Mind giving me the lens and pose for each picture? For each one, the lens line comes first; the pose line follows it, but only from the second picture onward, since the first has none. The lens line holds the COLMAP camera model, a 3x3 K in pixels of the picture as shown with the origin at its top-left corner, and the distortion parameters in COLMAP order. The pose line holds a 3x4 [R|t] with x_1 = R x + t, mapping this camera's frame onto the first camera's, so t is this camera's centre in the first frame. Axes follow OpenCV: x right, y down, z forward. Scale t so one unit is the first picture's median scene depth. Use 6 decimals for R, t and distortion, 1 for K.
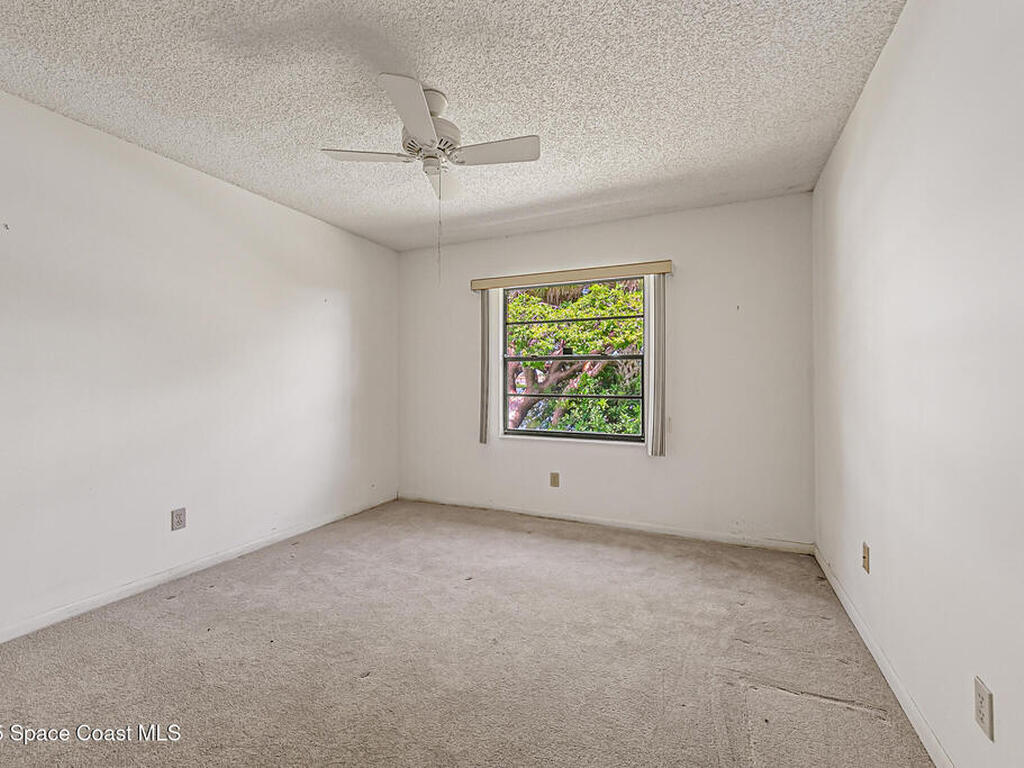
lens RADIAL K [[447.8, 0, 512.0], [0, 447.8, 384.0], [0, 0, 1]] dist [0.001263, 0.000175]
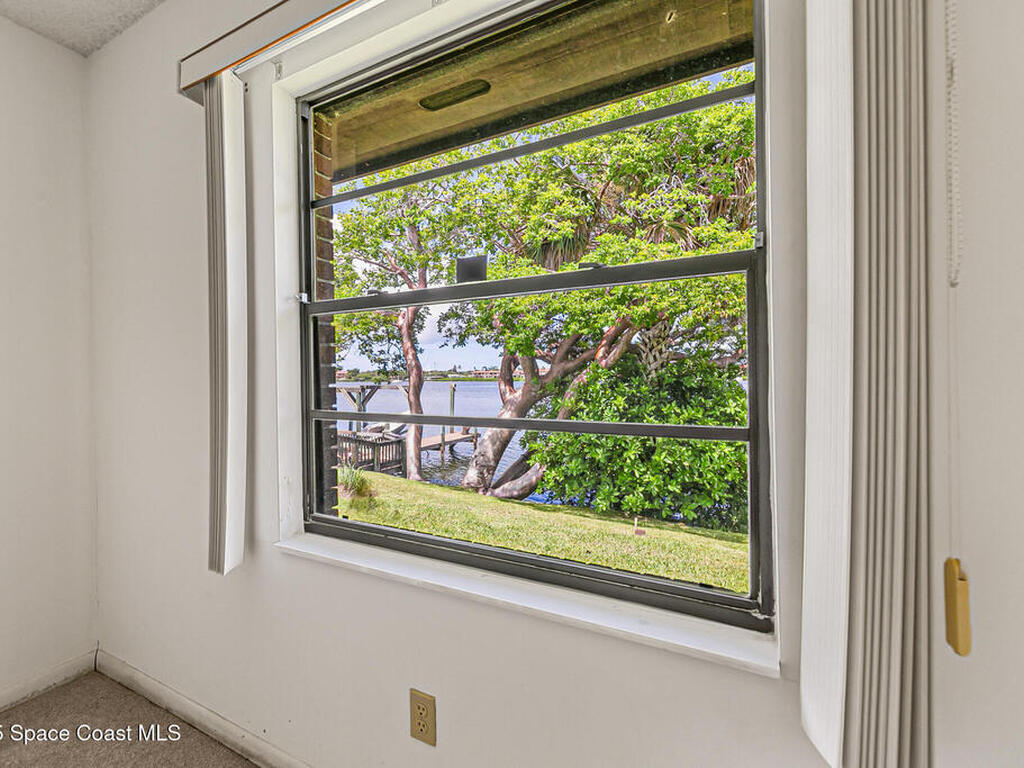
lens RADIAL K [[447.8, 0, 512.0], [0, 447.8, 384.0], [0, 0, 1]] dist [0.001263, 0.000175]
pose [[0.998833, -0.013565, -0.046350, 0.058445], [0.014241, 0.999797, 0.014272, -0.000624], [0.046147, -0.014915, 0.998823, 0.250557]]
